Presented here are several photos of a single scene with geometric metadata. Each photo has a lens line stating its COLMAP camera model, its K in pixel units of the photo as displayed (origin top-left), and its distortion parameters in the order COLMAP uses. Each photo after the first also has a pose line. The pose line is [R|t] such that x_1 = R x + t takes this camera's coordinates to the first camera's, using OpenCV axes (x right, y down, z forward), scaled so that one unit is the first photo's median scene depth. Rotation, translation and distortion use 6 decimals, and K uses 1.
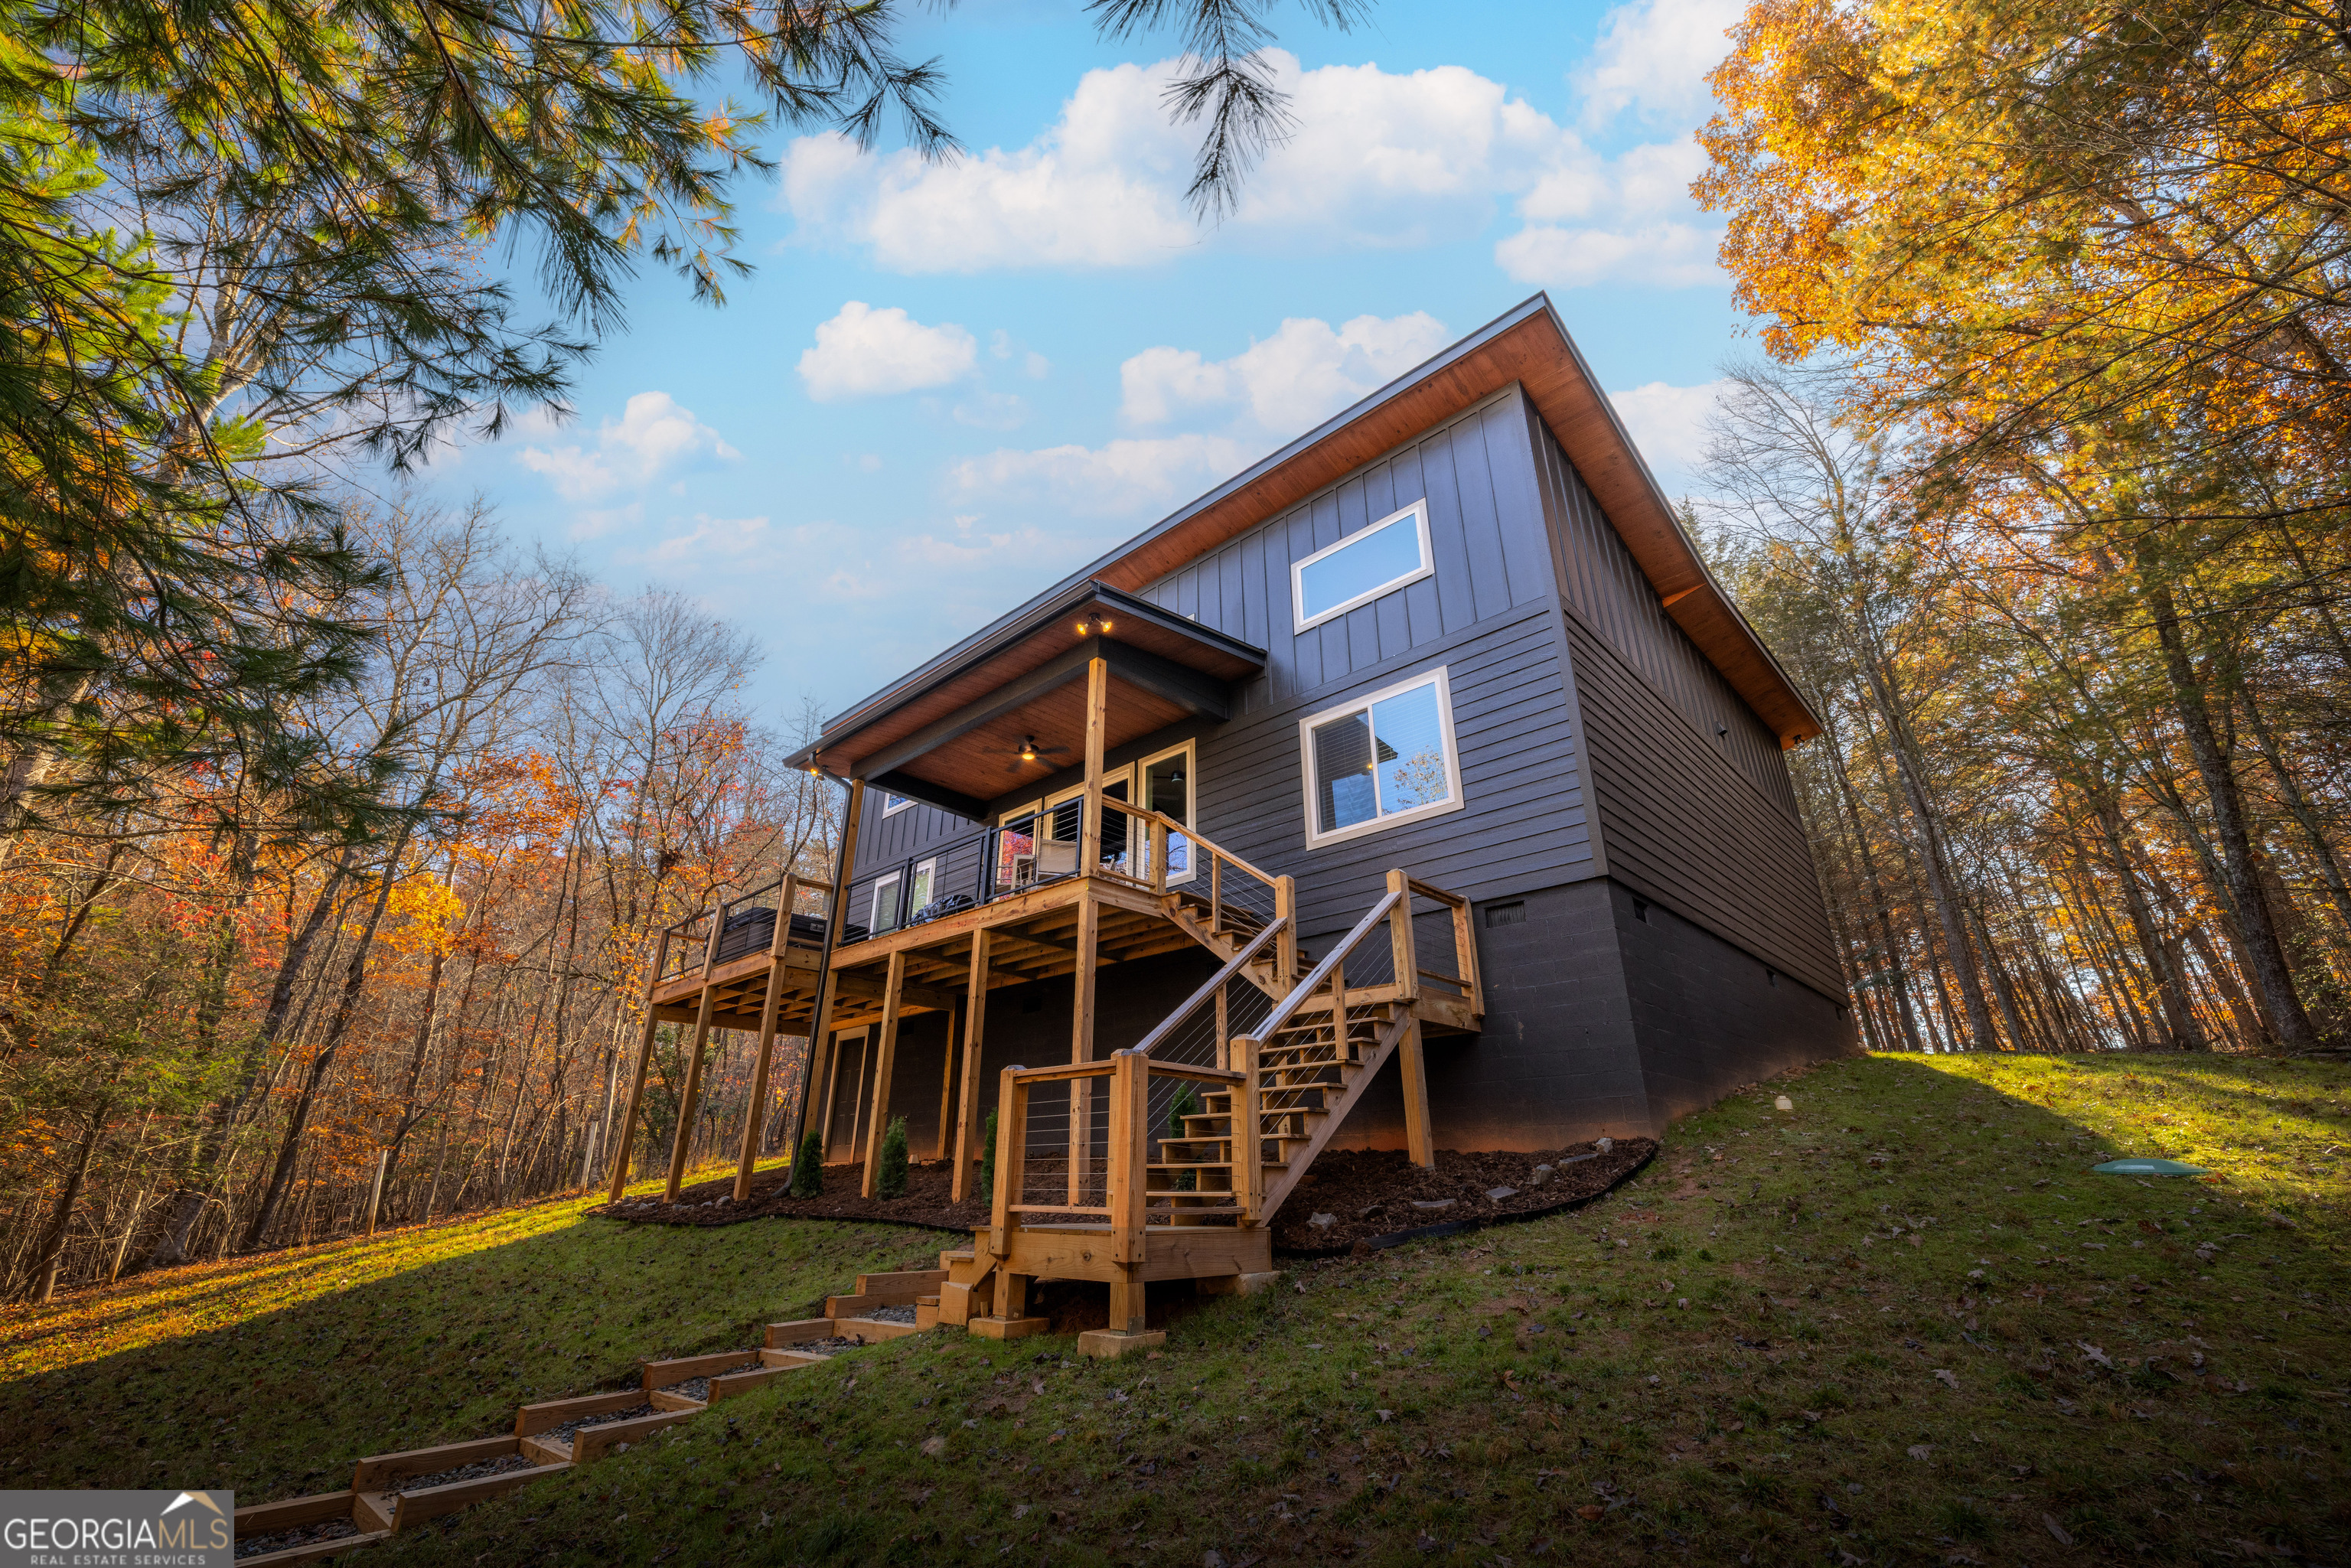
lens RADIAL K [[987.2, 0, 1177.2], [0, 987.2, 774.6], [0, 0, 1]] dist [0.001336, 0.000096]
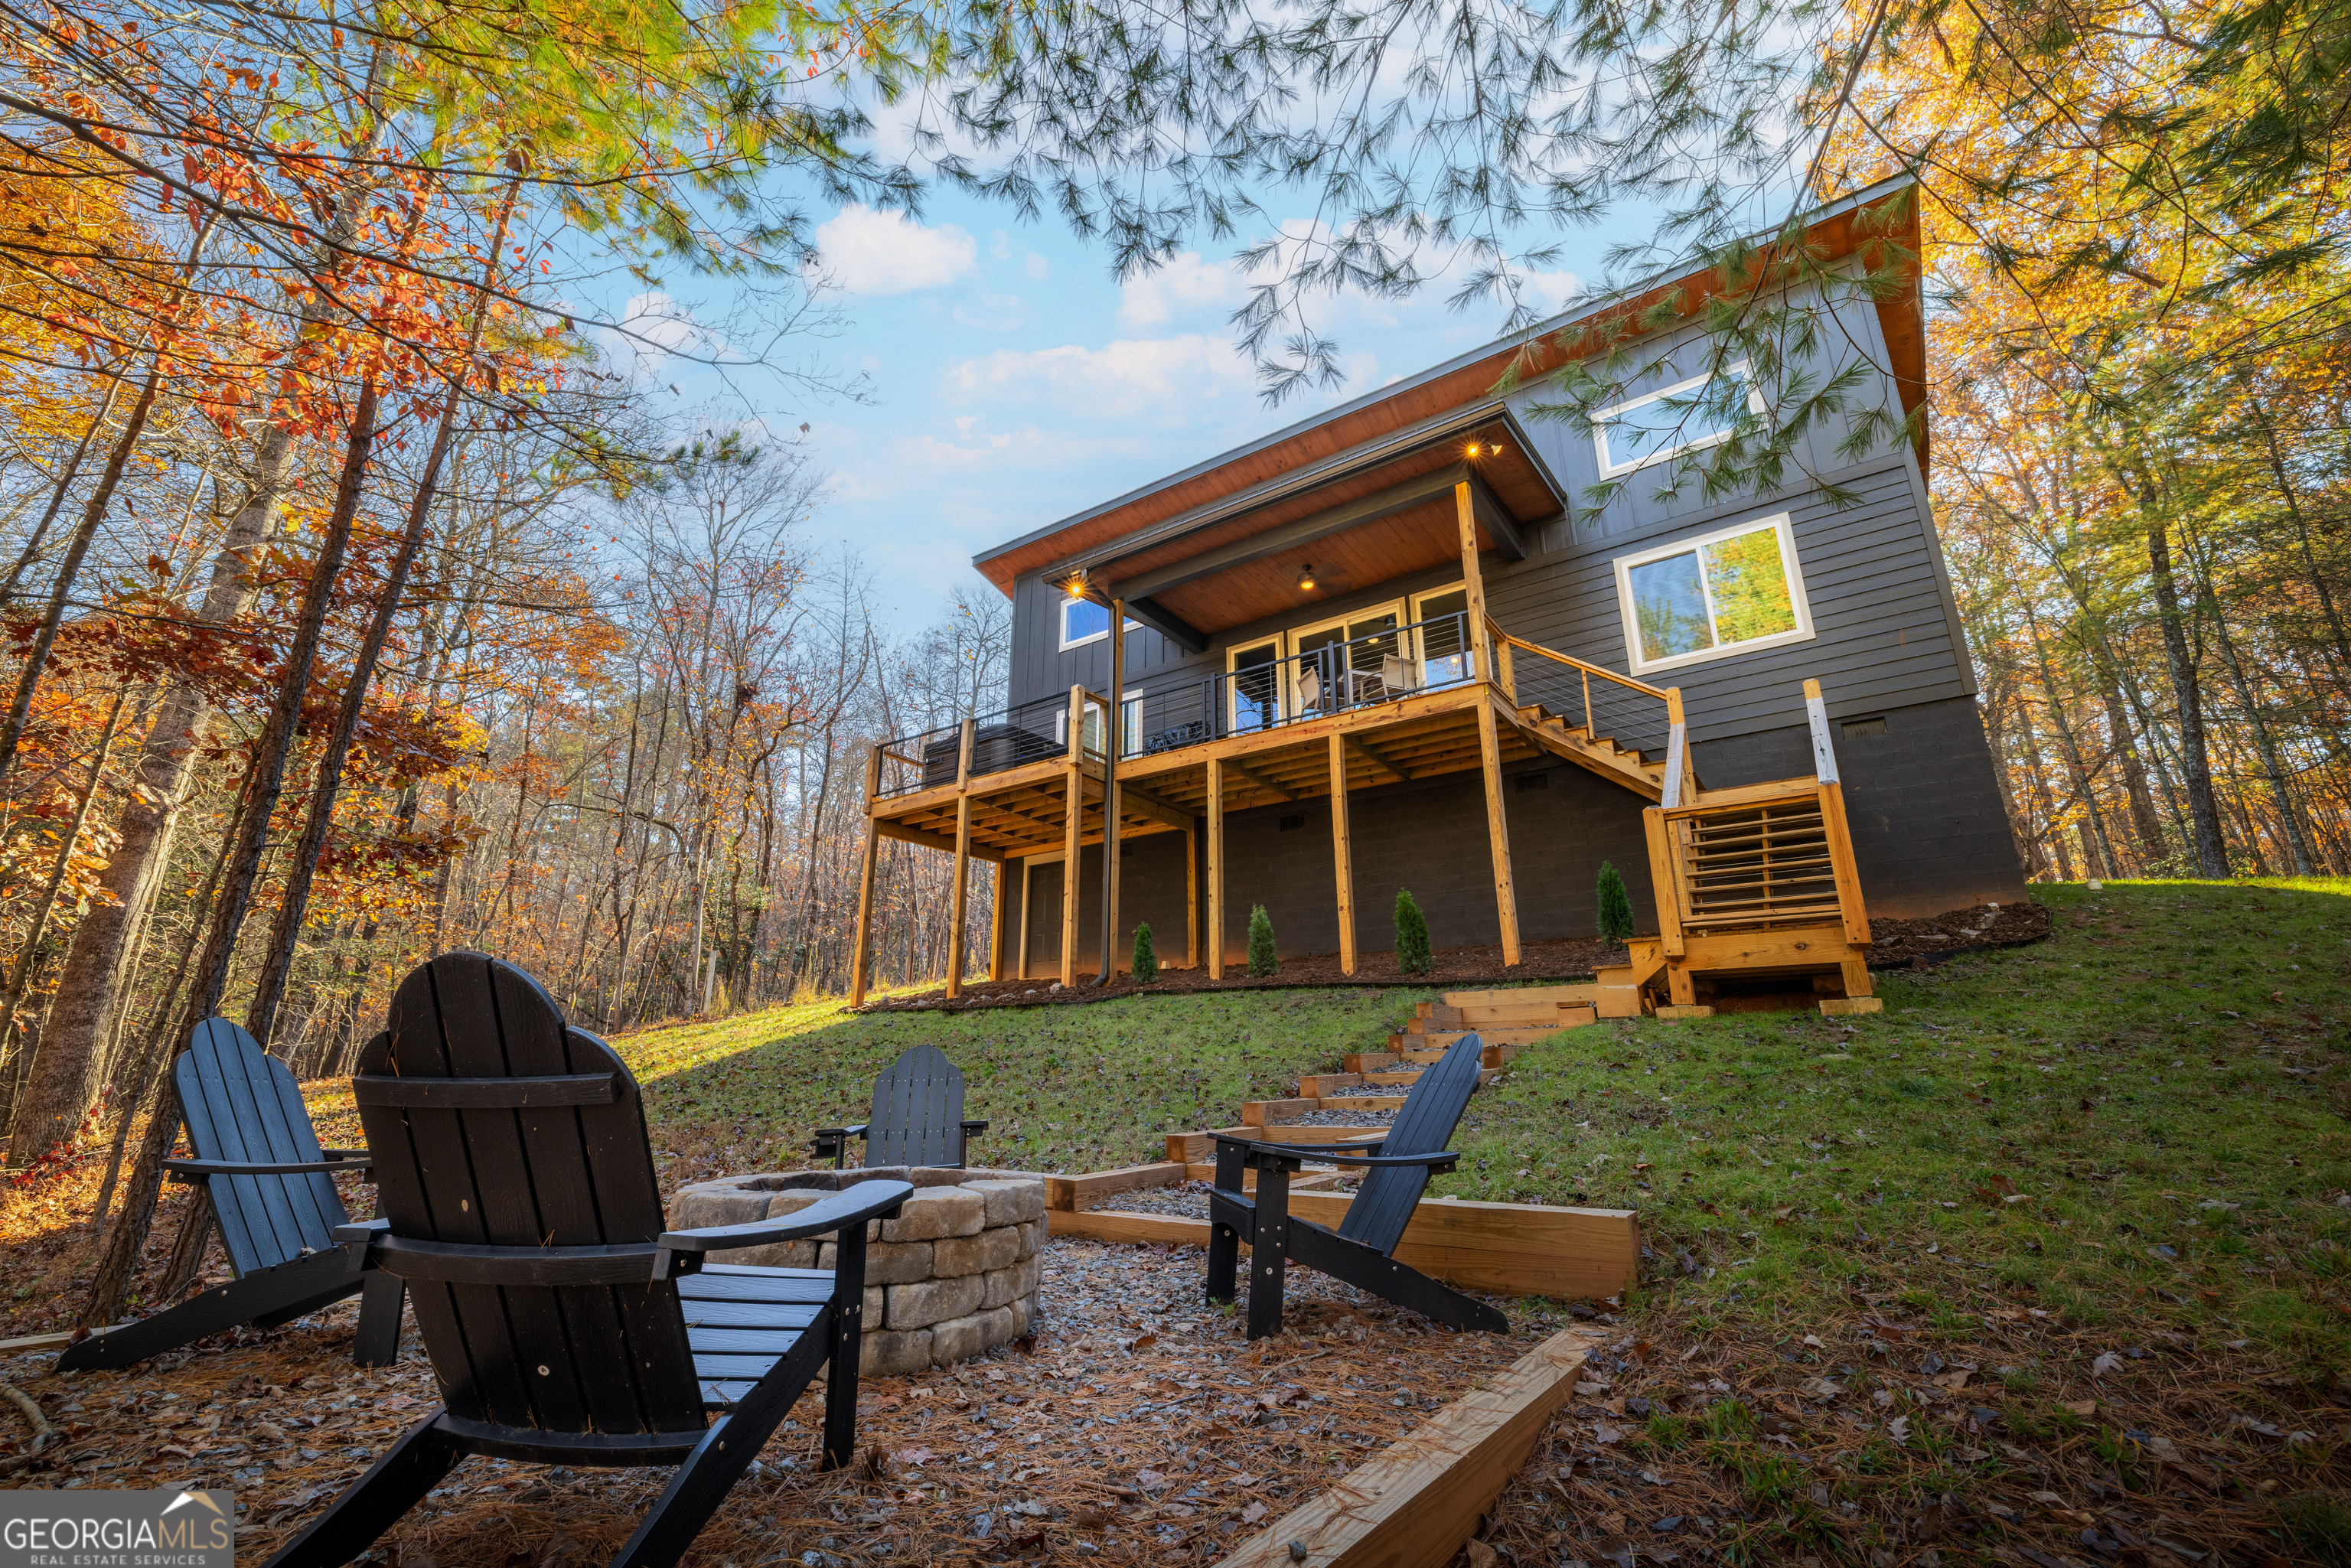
lens RADIAL K [[987.2, 0, 1166.9], [0, 987.2, 773.4], [0, 0, 1]] dist [0.001336, 0.000096]
pose [[0.987401, 0.040140, 0.153064, -0.417051], [-0.054585, 0.994320, 0.091367, 0.085573], [-0.148527, -0.098571, 0.983983, -0.015197]]
